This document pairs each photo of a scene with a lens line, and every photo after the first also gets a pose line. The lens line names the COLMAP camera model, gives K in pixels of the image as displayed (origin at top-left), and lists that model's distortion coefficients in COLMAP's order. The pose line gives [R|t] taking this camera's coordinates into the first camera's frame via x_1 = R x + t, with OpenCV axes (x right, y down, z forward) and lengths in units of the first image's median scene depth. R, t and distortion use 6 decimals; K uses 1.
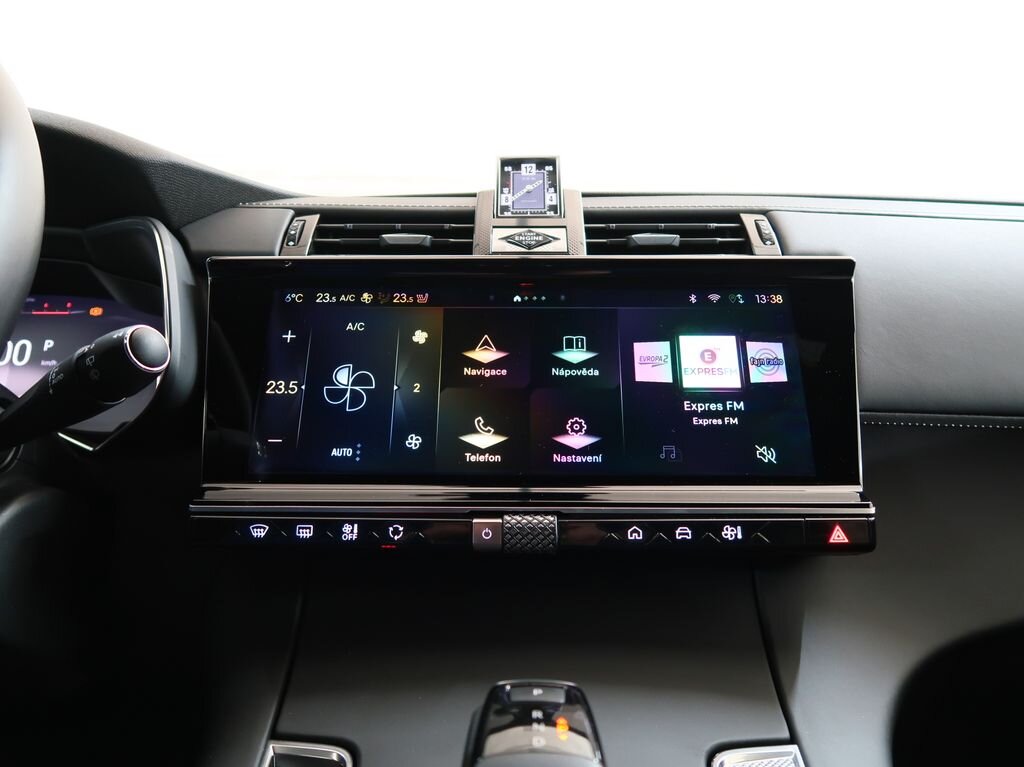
lens RADIAL K [[802.7, 0, 511.3], [0, 802.7, 378.6], [0, 0, 1]] dist [0.007068, -0.010599]
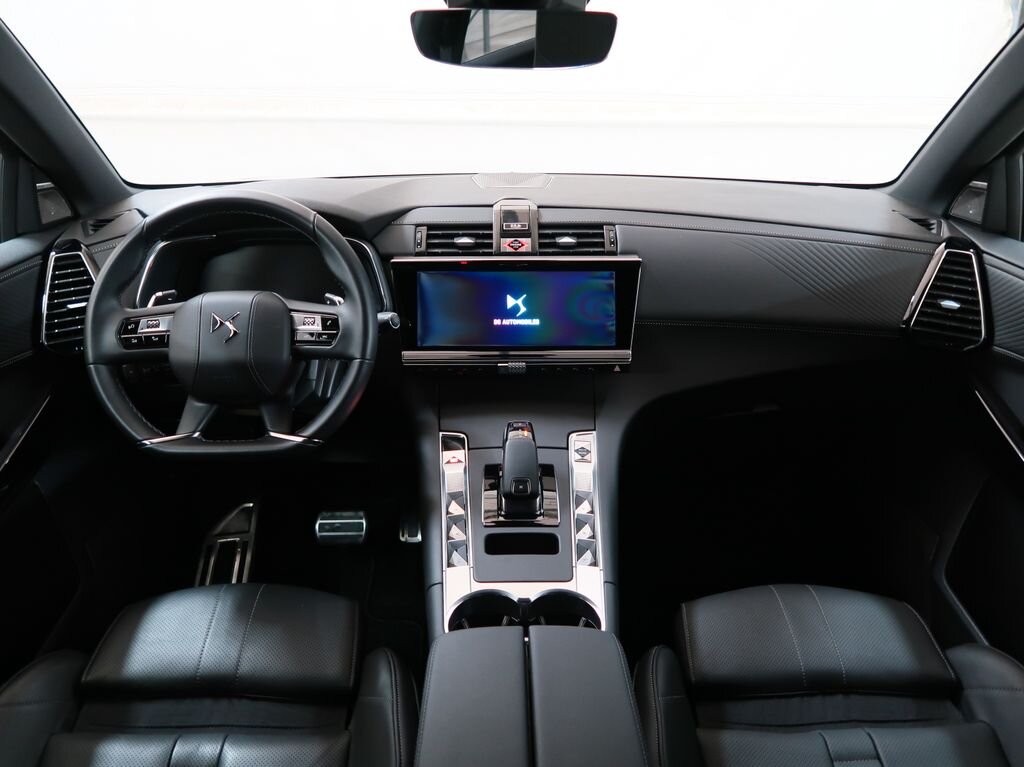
lens RADIAL K [[802.7, 0, 516.9], [0, 802.7, 390.8], [0, 0, 1]] dist [0.007068, -0.010599]
pose [[0.999446, -0.013049, 0.030633, -0.070235], [-0.000443, 0.914710, 0.404111, -0.945991], [-0.033294, -0.403900, 0.914197, -1.785664]]
